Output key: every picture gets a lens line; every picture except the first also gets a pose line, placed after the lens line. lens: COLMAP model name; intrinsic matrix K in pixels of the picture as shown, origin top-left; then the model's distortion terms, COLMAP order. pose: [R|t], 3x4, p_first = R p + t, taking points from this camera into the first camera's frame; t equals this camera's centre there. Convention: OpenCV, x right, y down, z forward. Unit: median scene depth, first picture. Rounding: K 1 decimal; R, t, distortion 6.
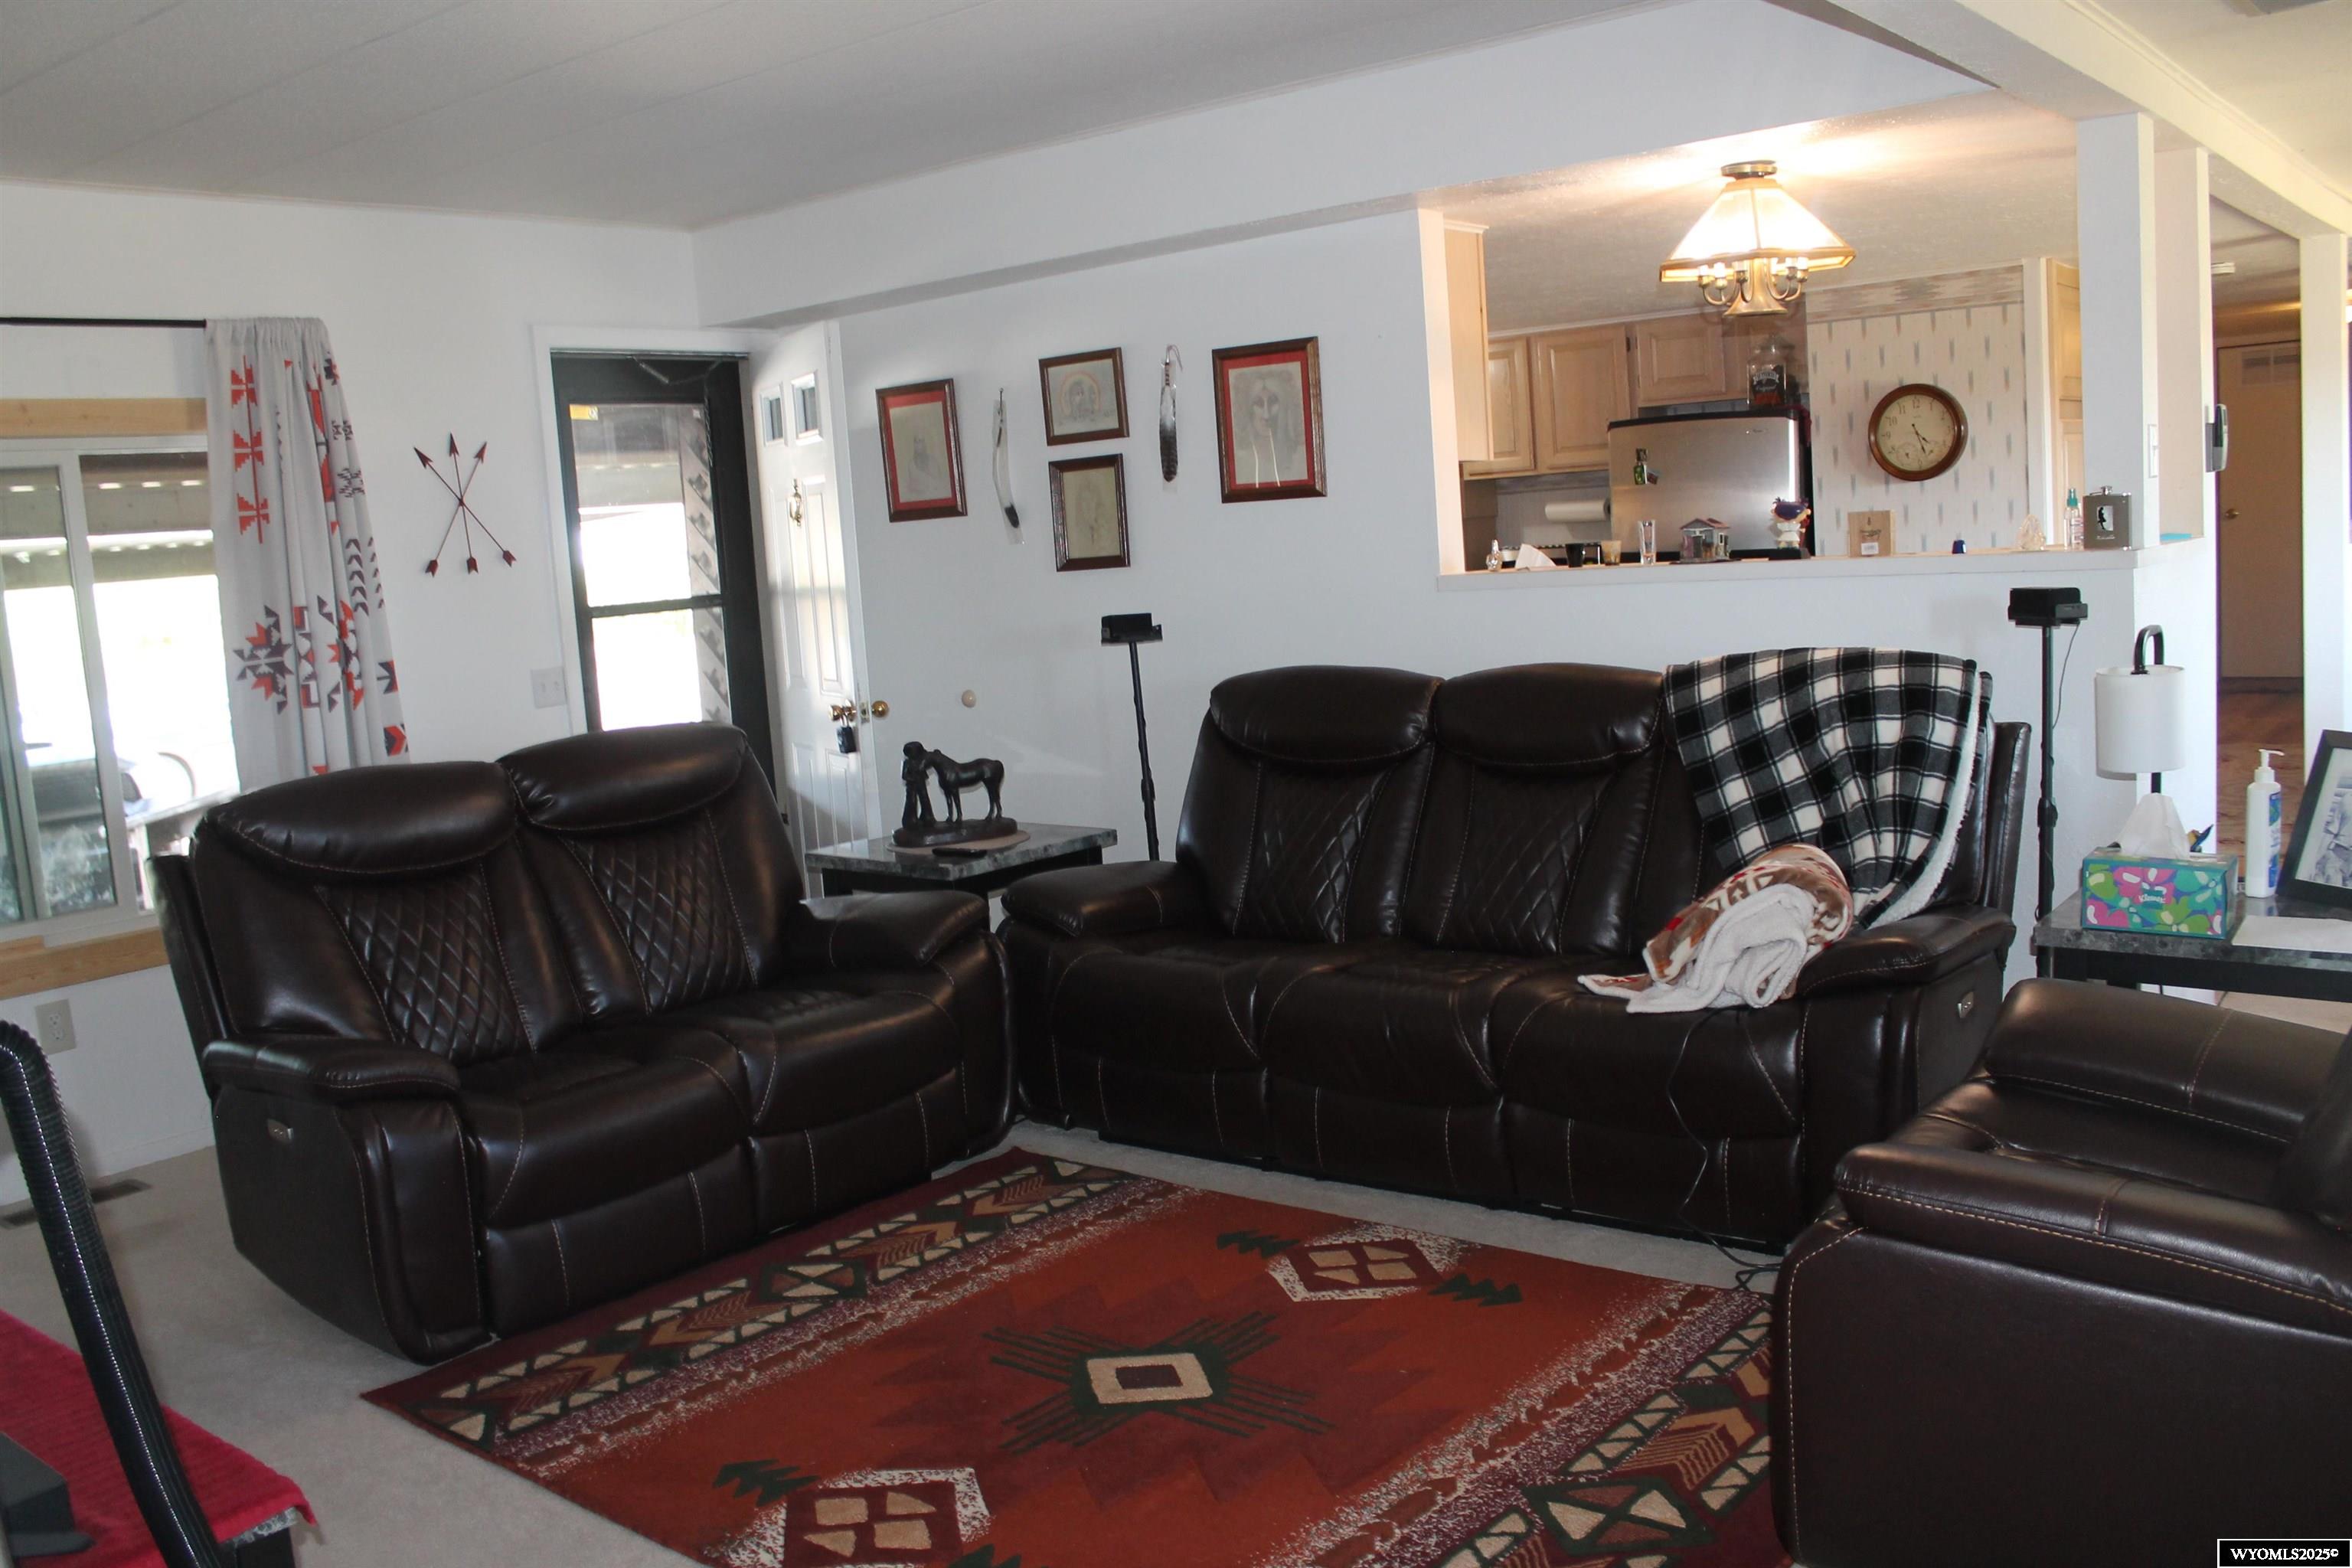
lens RADIAL K [[1972.4, 0, 1162.8], [0, 1972.4, 775.7], [0, 0, 1]] dist [-0.112632, 0.029901]
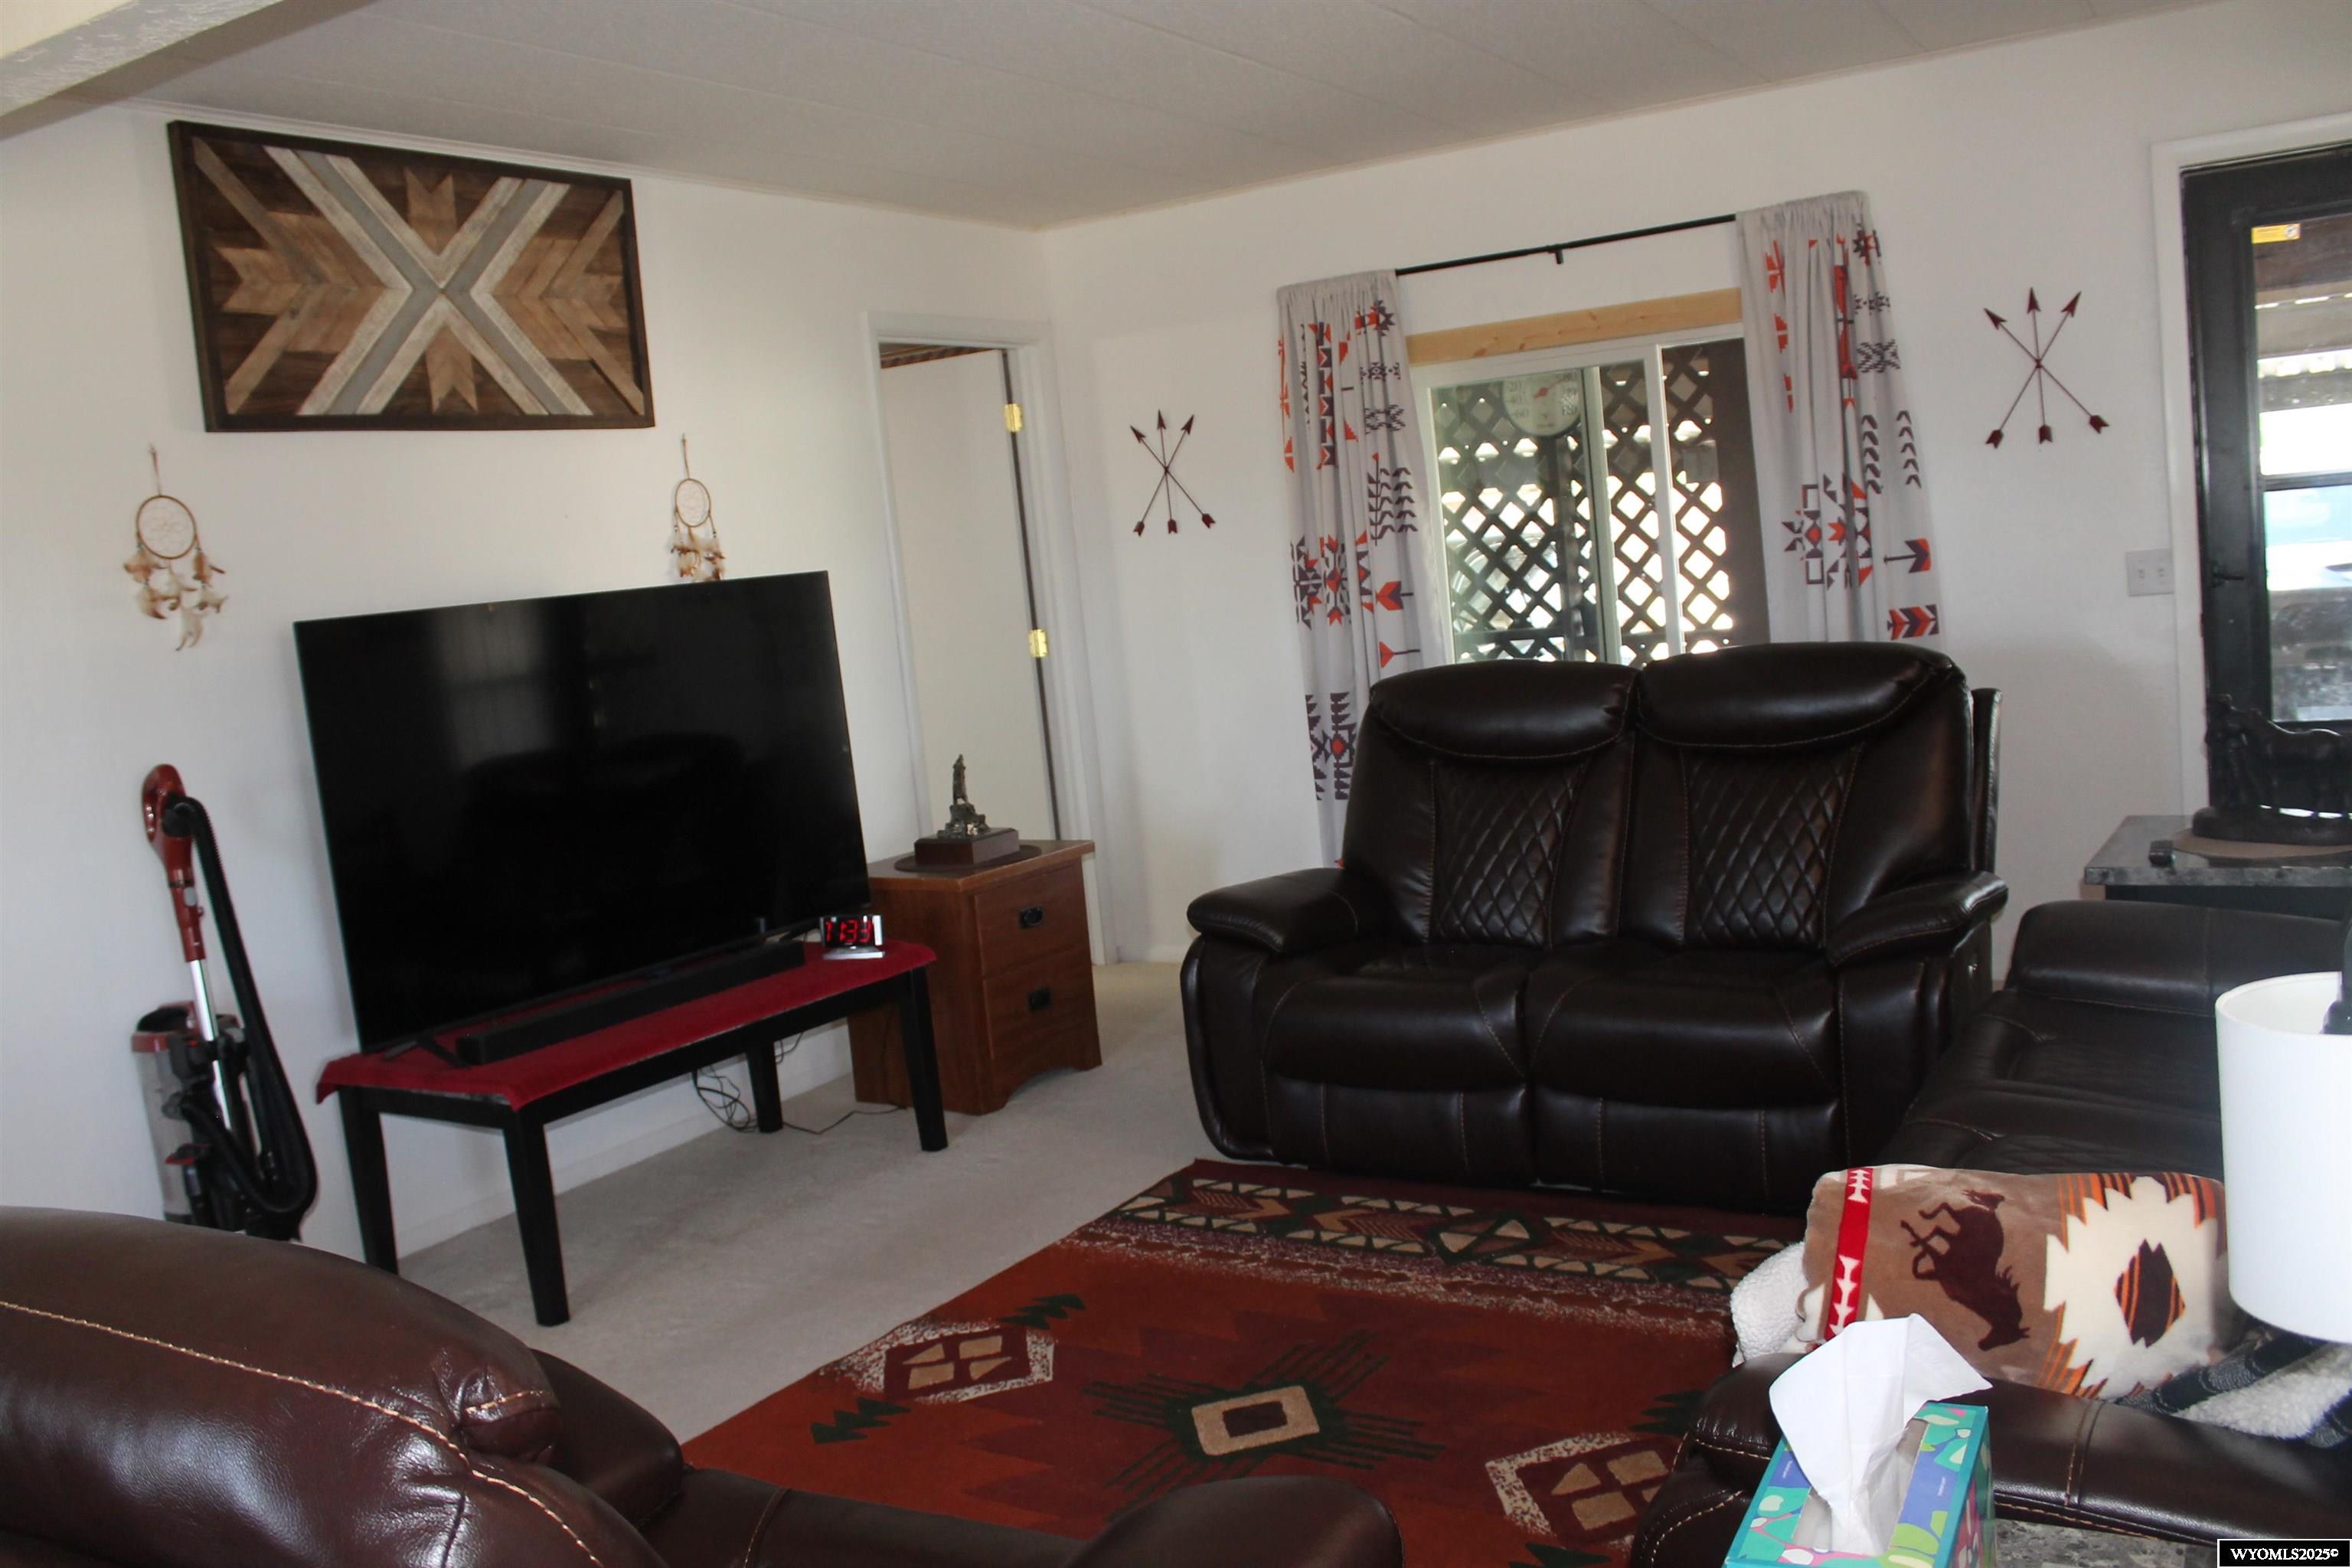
lens RADIAL K [[1972.4, 0, 1168.6], [0, 1972.4, 805.6], [0, 0, 1]] dist [-0.112632, 0.029901]
pose [[0.145343, 0.184086, -0.972105, 0.705257], [-0.028822, 0.982909, 0.181822, -0.129543], [0.988961, 0.001592, 0.148165, 0.674487]]
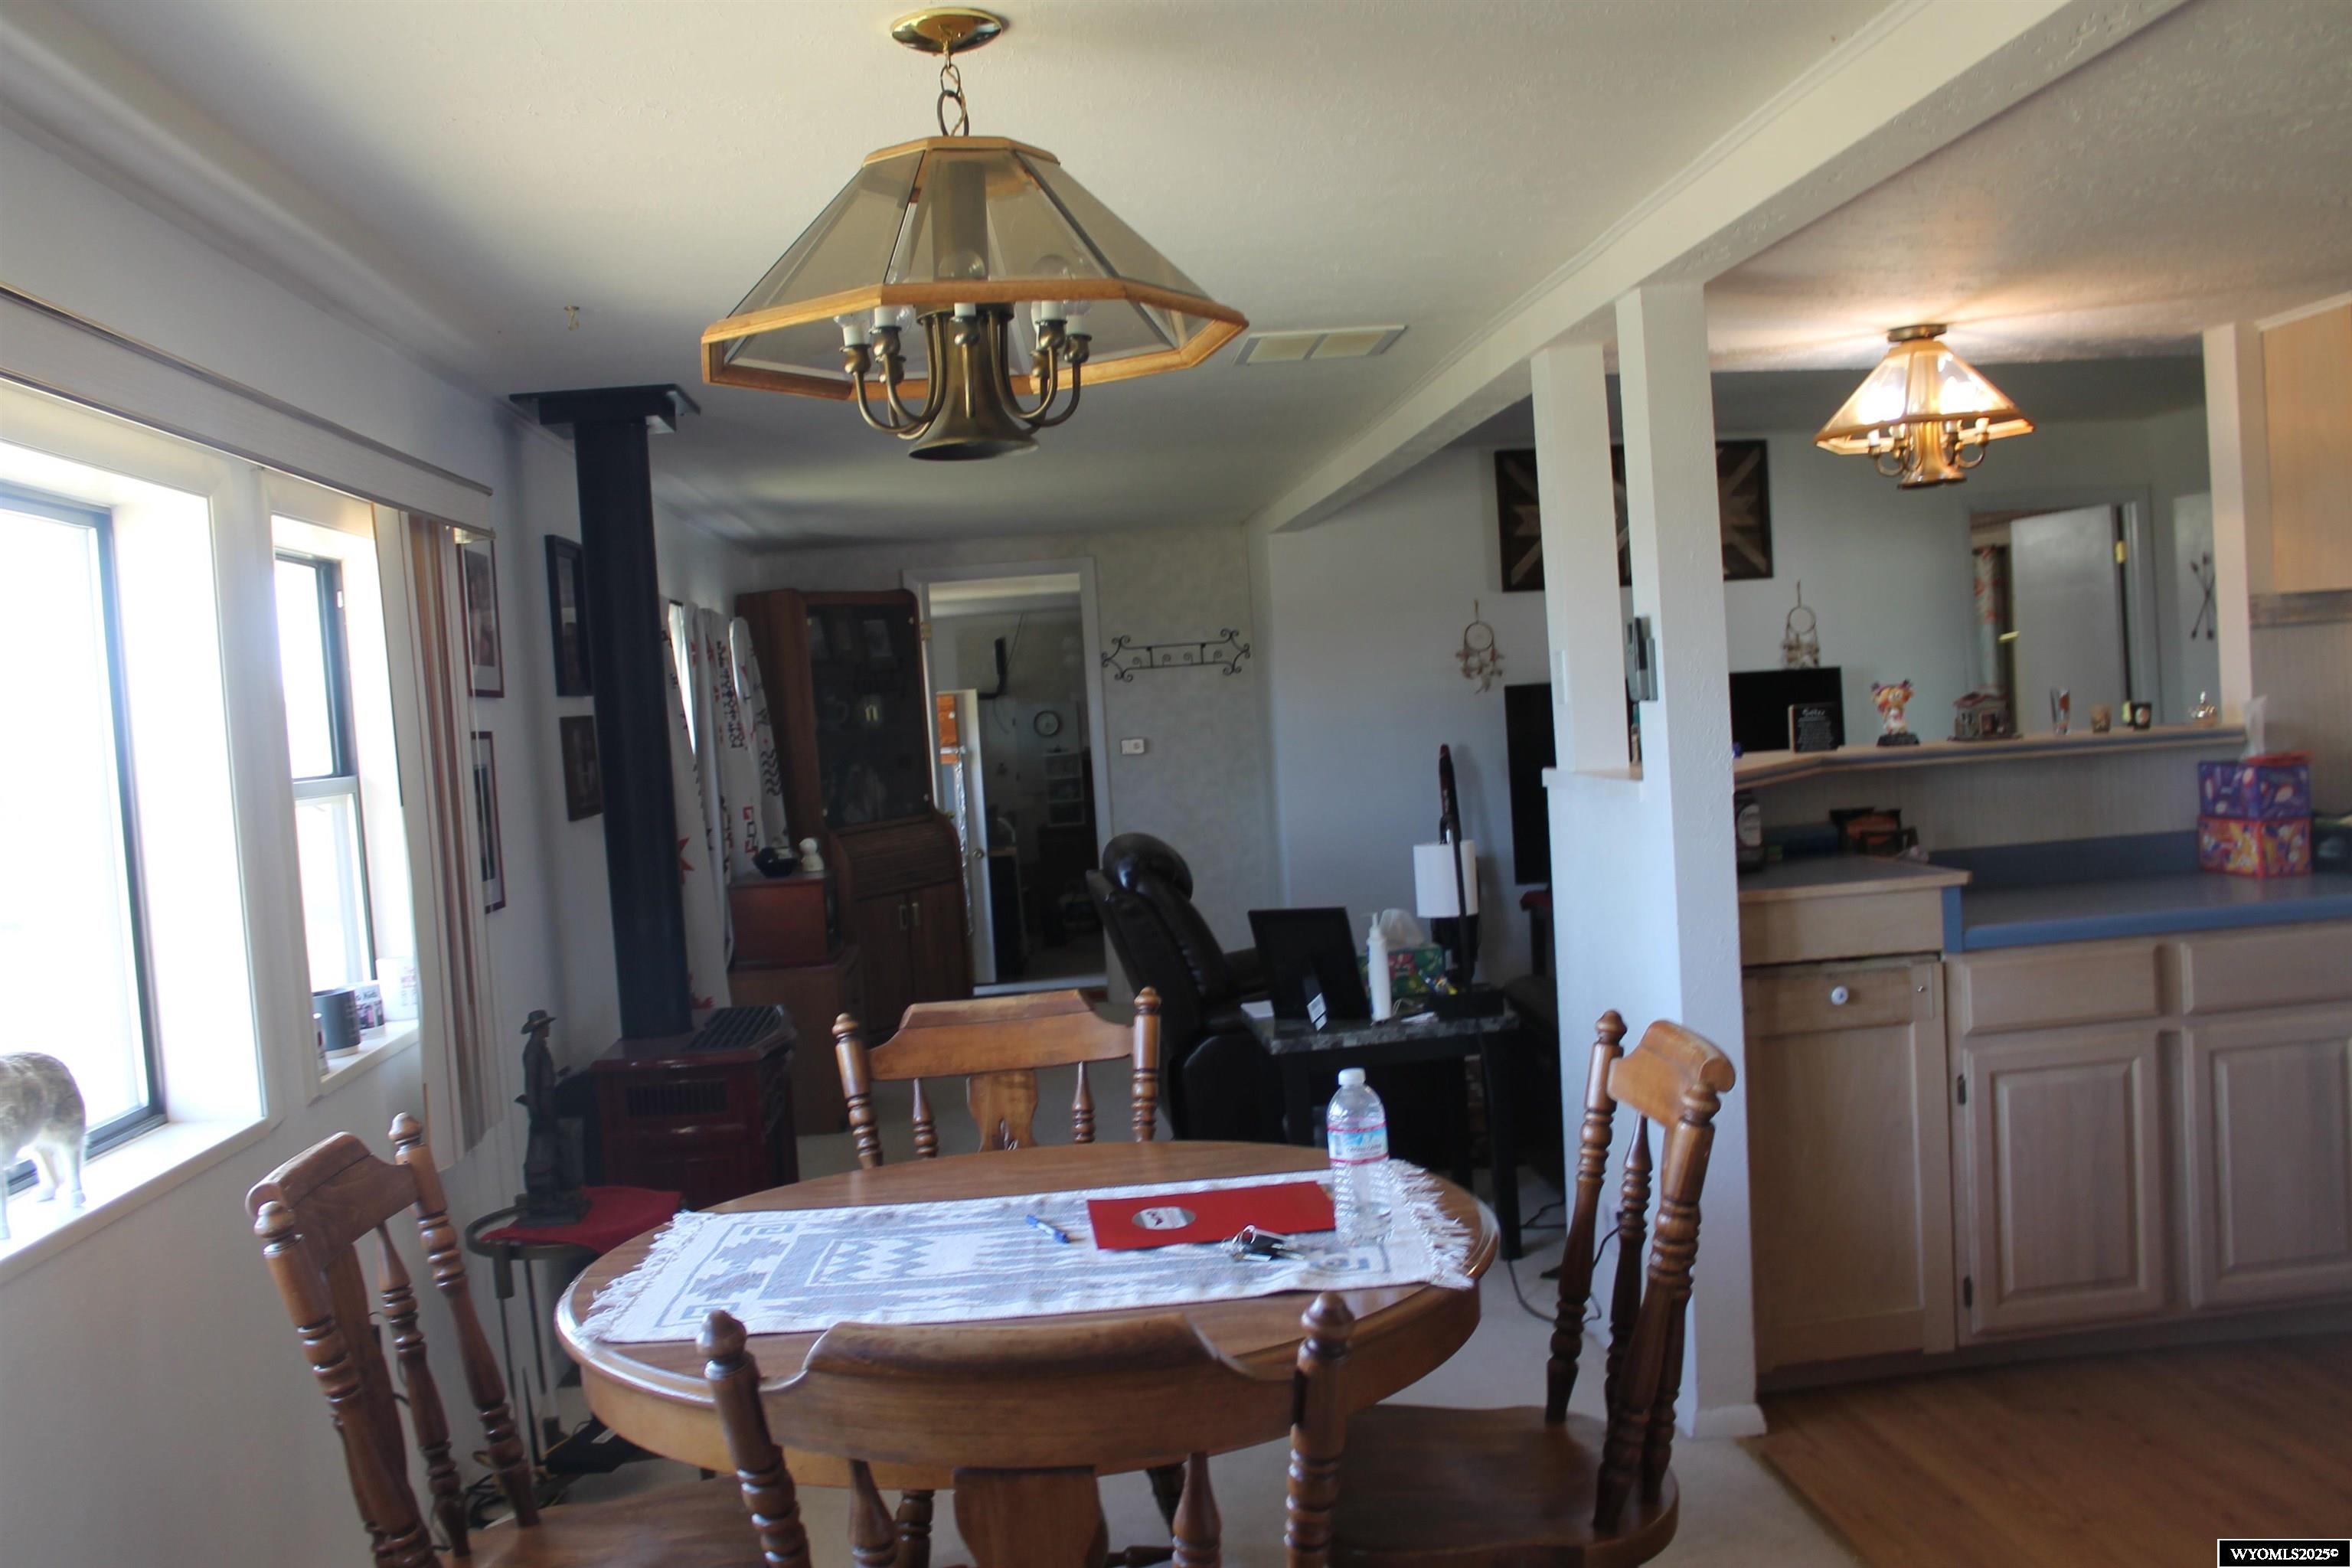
lens RADIAL K [[1972.4, 0, 1174.2], [0, 1972.4, 782.5], [0, 0, 1]] dist [-0.112632, 0.029901]
pose [[-0.702438, 0.152743, -0.695163, 1.131580], [0.028146, 0.981899, 0.187305, -0.248238], [0.711189, 0.112004, -0.694022, 1.209884]]
